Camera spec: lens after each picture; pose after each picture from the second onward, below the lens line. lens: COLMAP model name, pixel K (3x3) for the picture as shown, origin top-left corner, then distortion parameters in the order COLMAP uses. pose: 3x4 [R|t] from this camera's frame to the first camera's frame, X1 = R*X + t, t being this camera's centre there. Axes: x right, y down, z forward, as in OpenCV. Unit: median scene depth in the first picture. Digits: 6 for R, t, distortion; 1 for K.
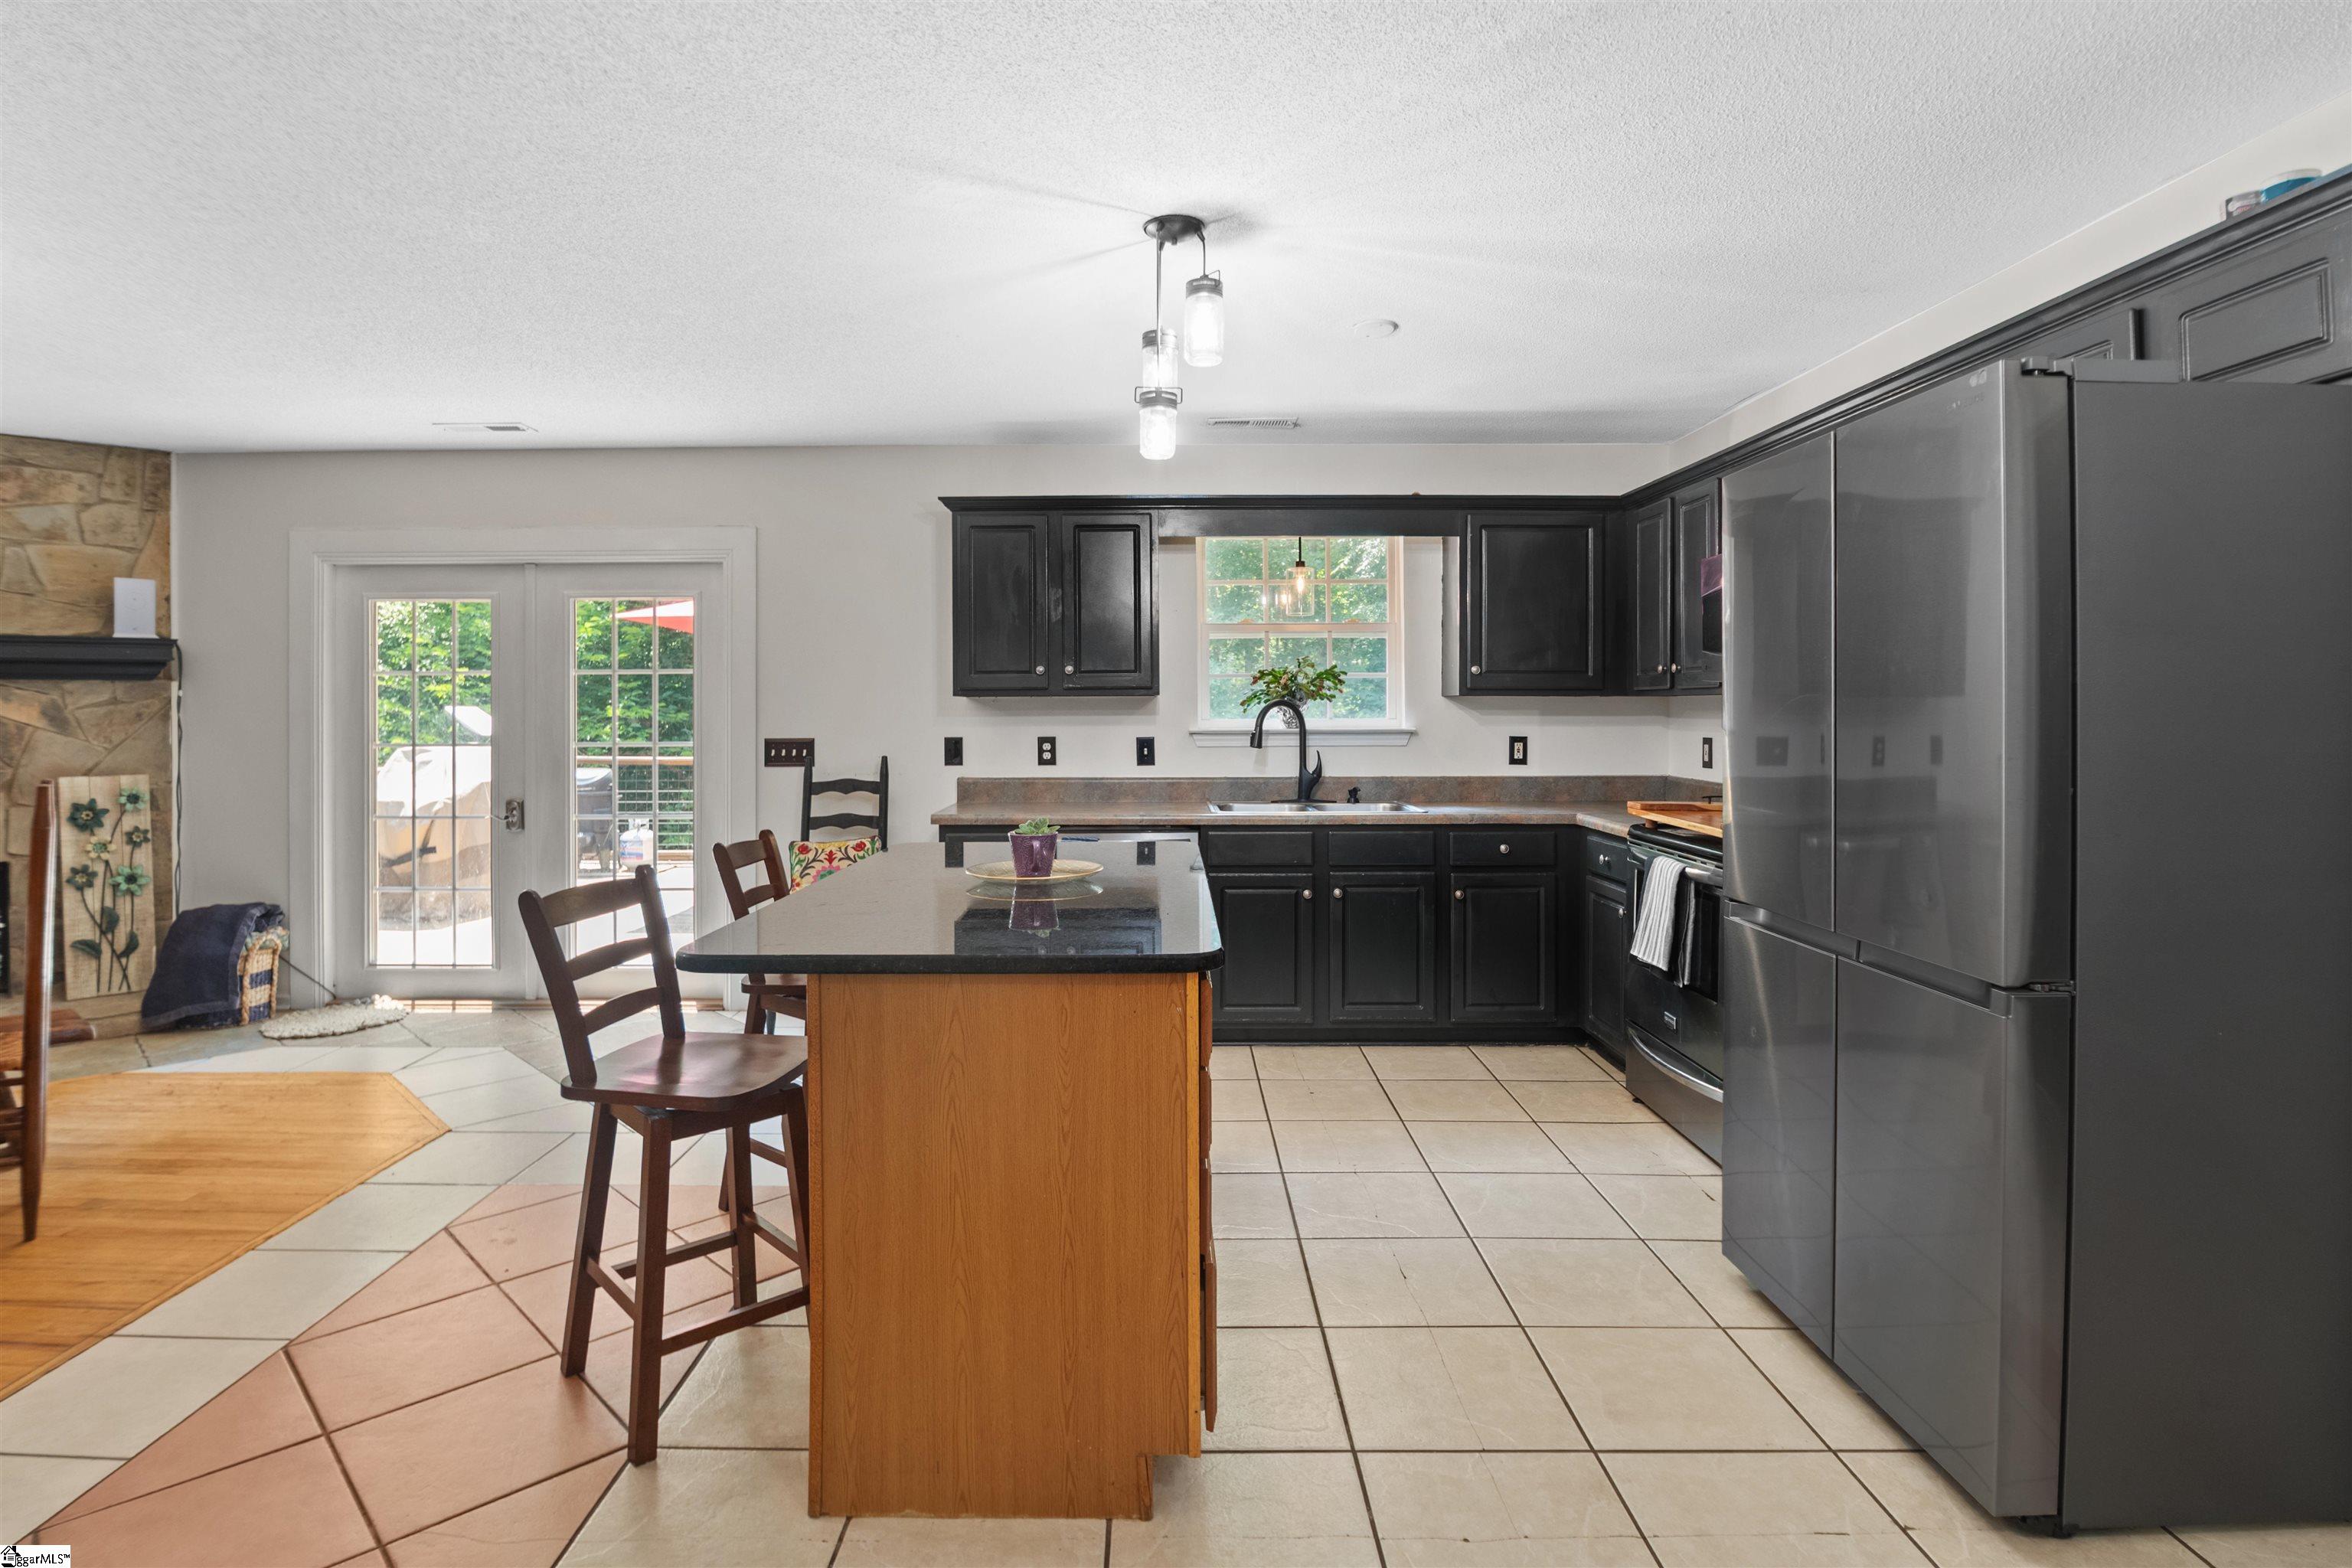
lens RADIAL K [[1162.9, 0, 1110.9], [0, 1162.9, 702.2], [0, 0, 1]] dist [-0.019051, -0.008116]
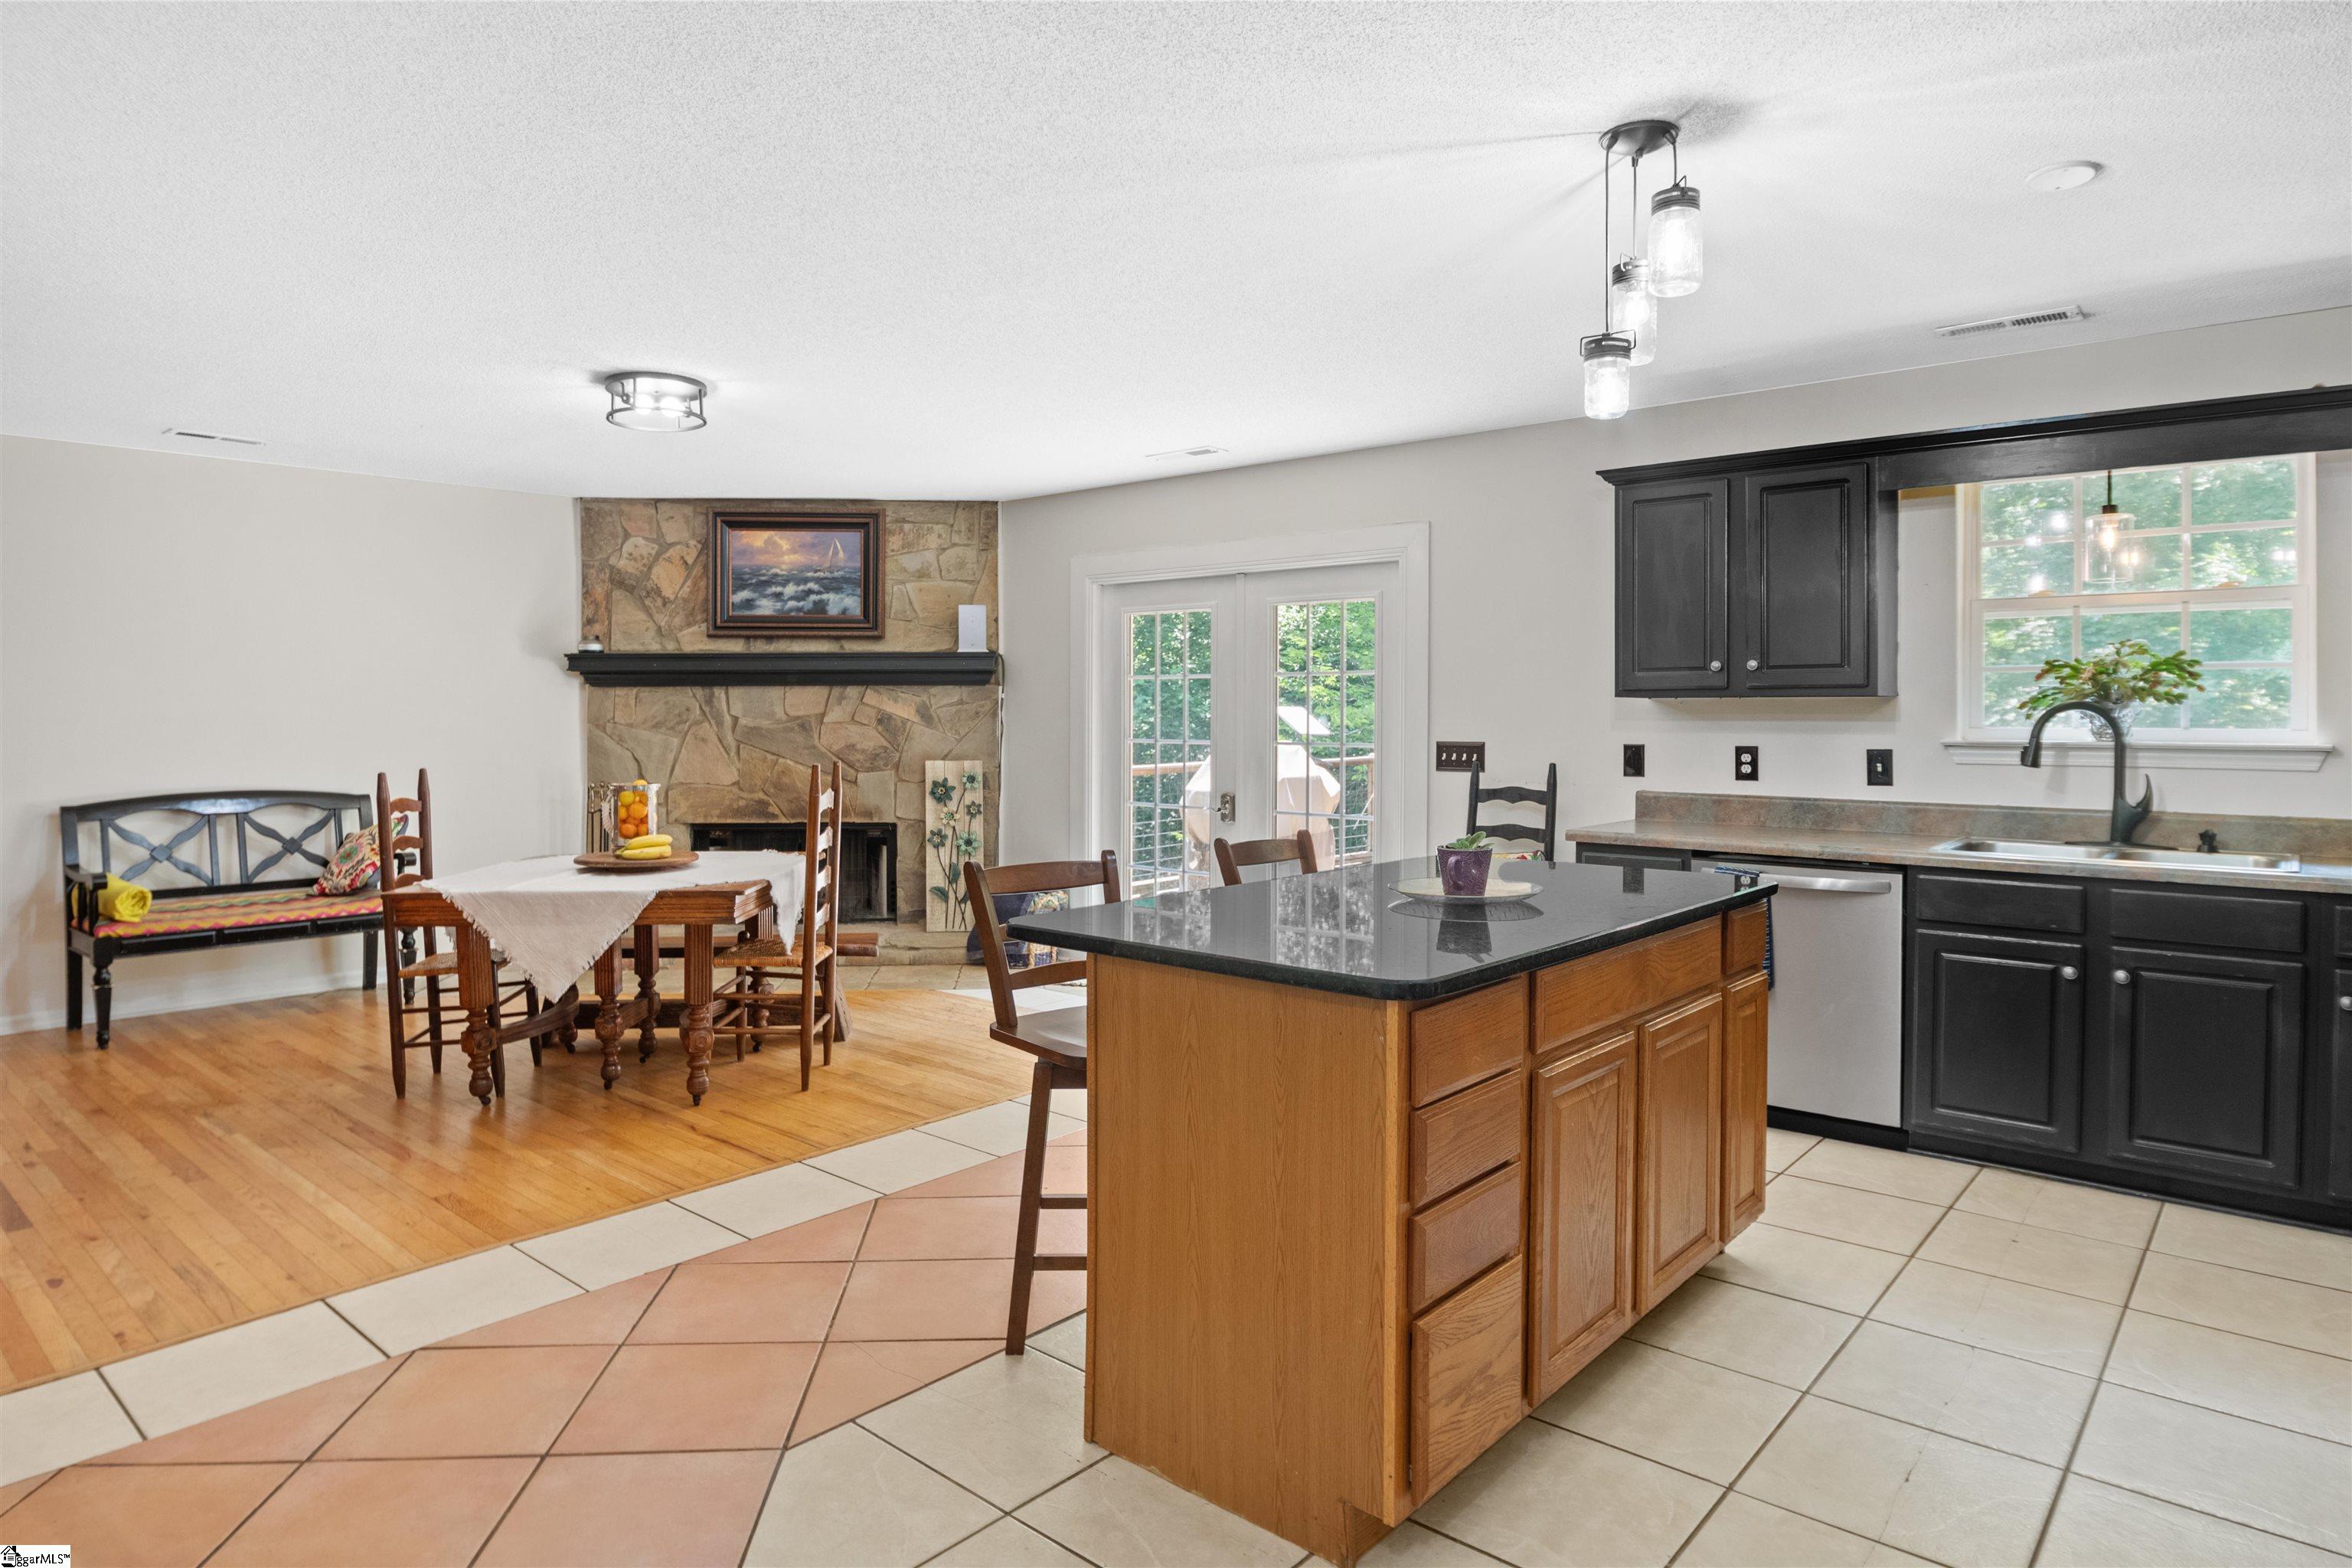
lens RADIAL K [[1282.0, 0, 1164.7], [0, 1282.0, 726.6], [0, 0, 1]] dist [-0.026193, 0.001048]
pose [[0.771726, 0.012791, -0.635827, 0.210964], [-0.000704, 0.999814, 0.019259, -0.001247], [0.635955, -0.014416, 0.771591, 0.040620]]
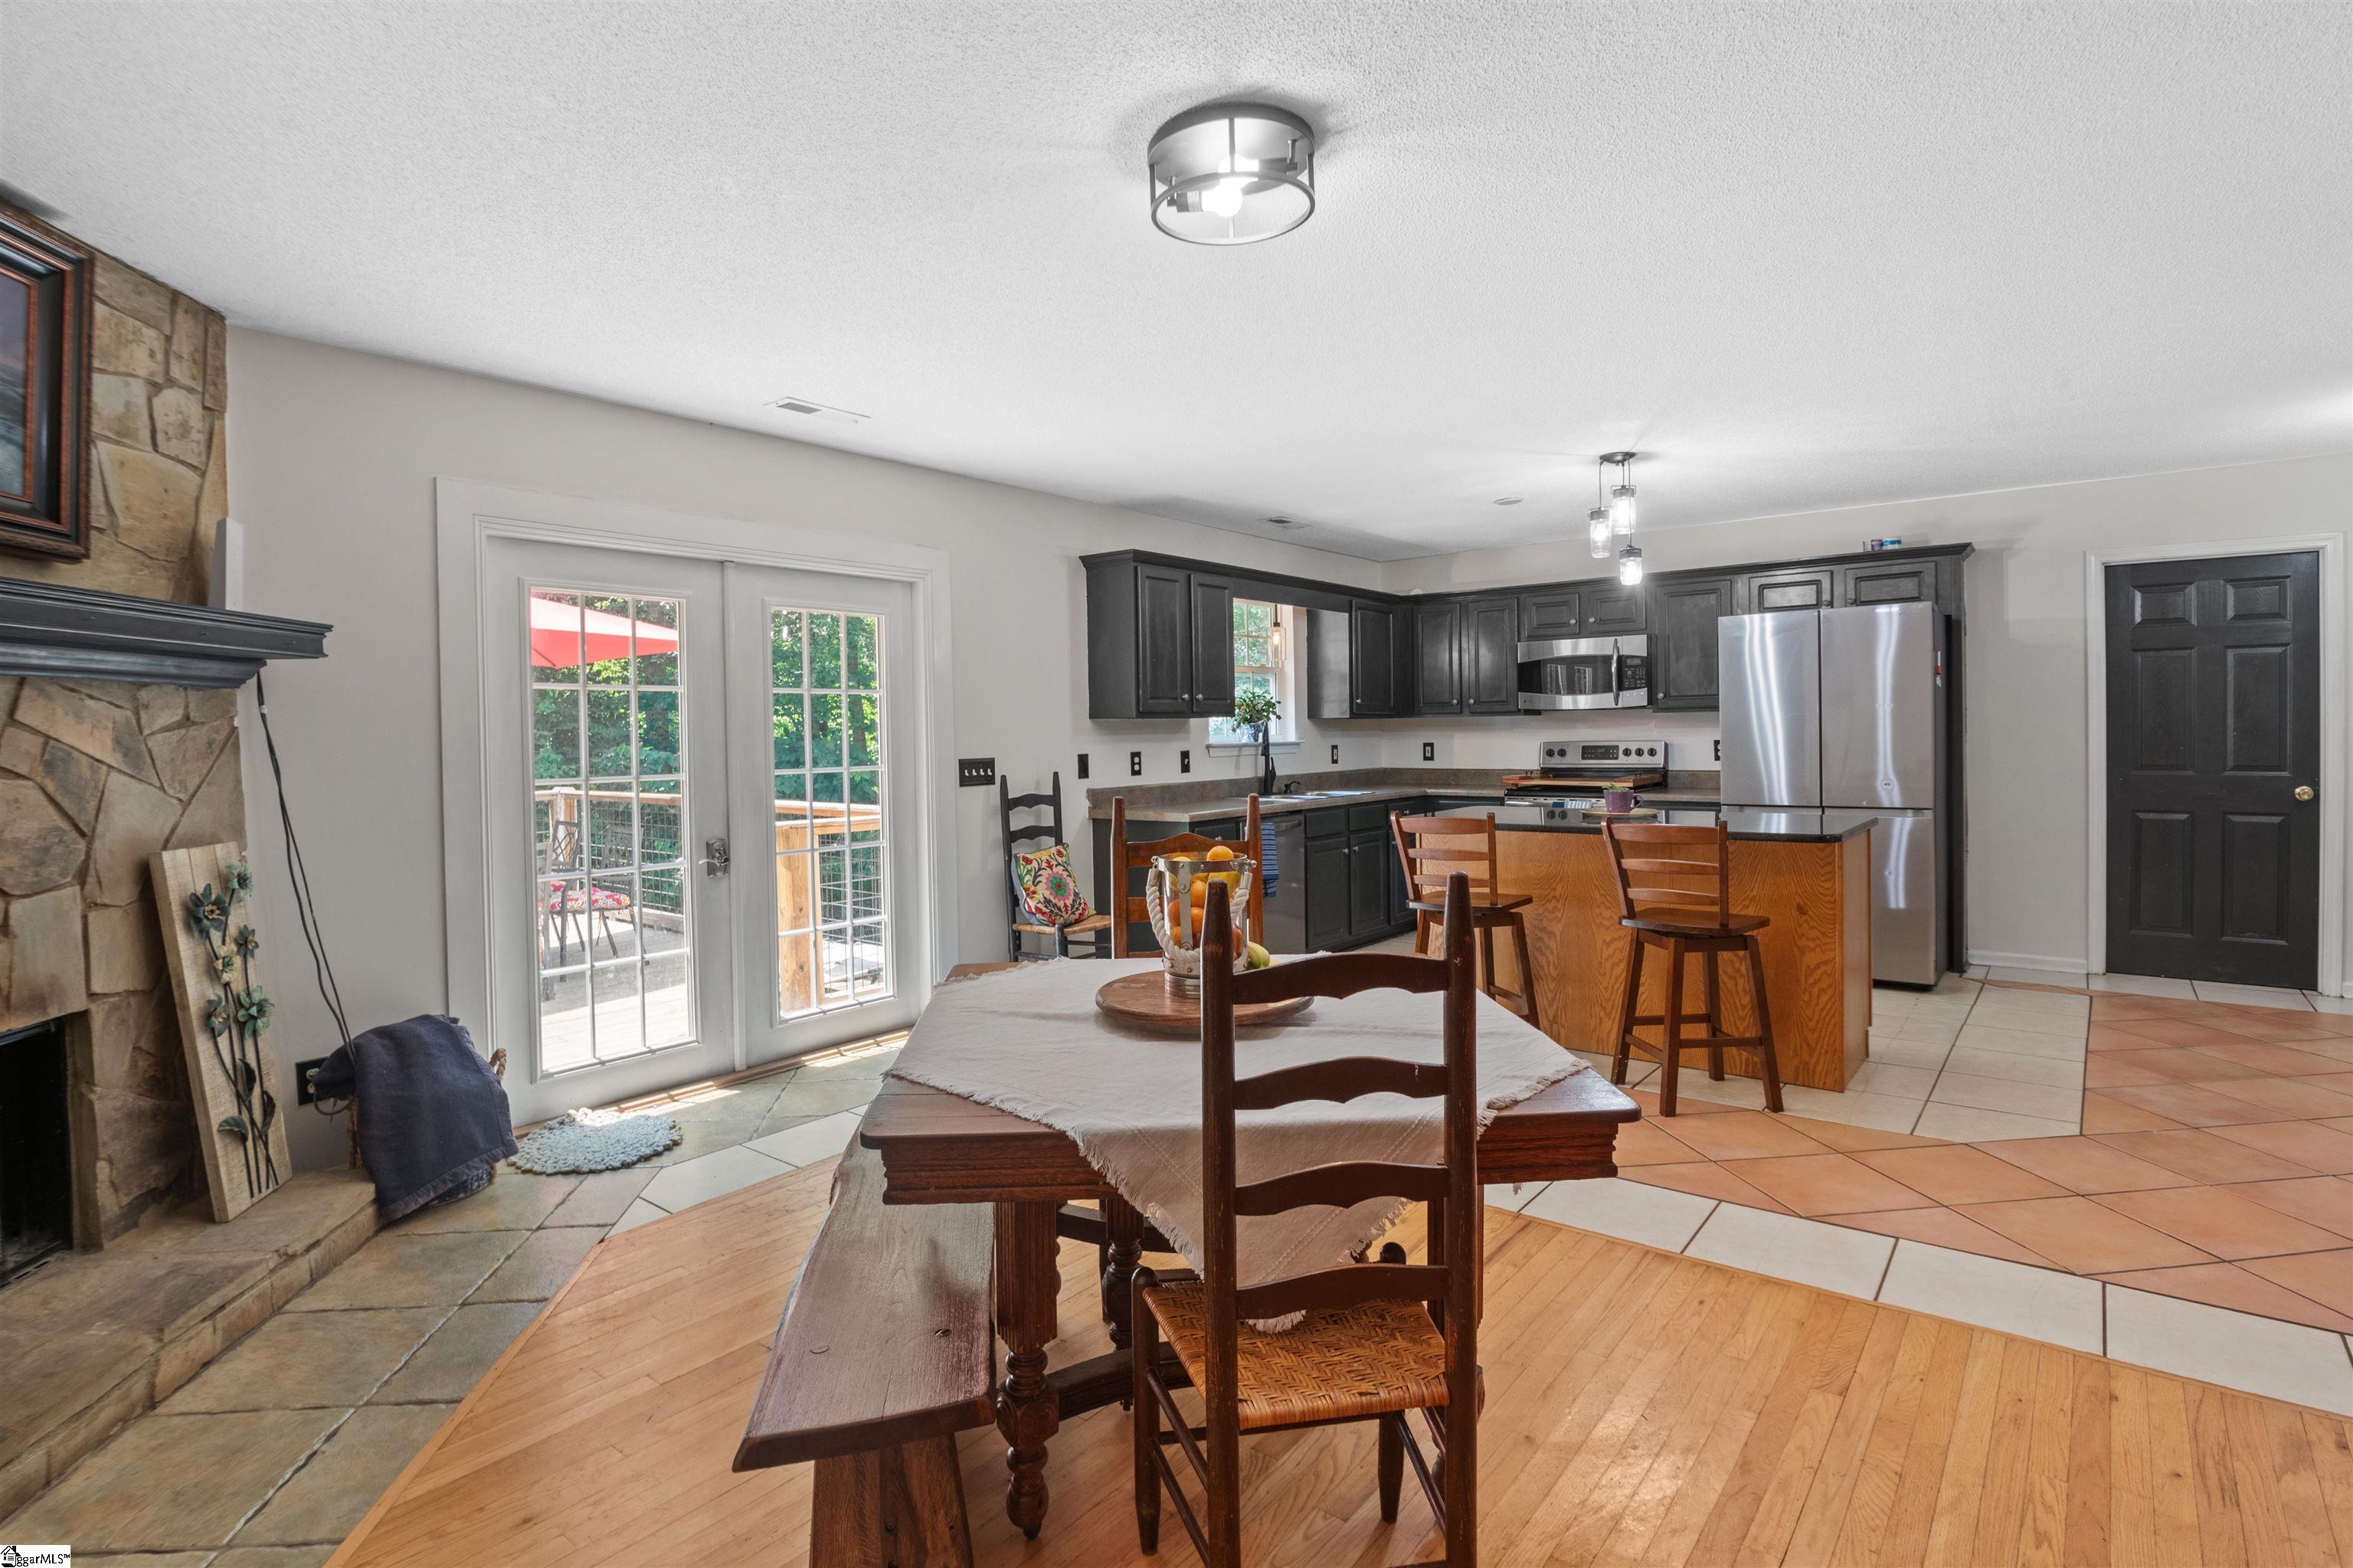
lens RADIAL K [[1136.6, 0, 1152.7], [0, 1136.6, 743.3], [0, 0, 1]] dist [-0.022523, -0.005507]
pose [[0.638941, -0.013962, 0.769129, -0.999750], [0.010223, 0.999901, 0.009658, 0.009987], [-0.769188, 0.001692, 0.639020, 0.239816]]
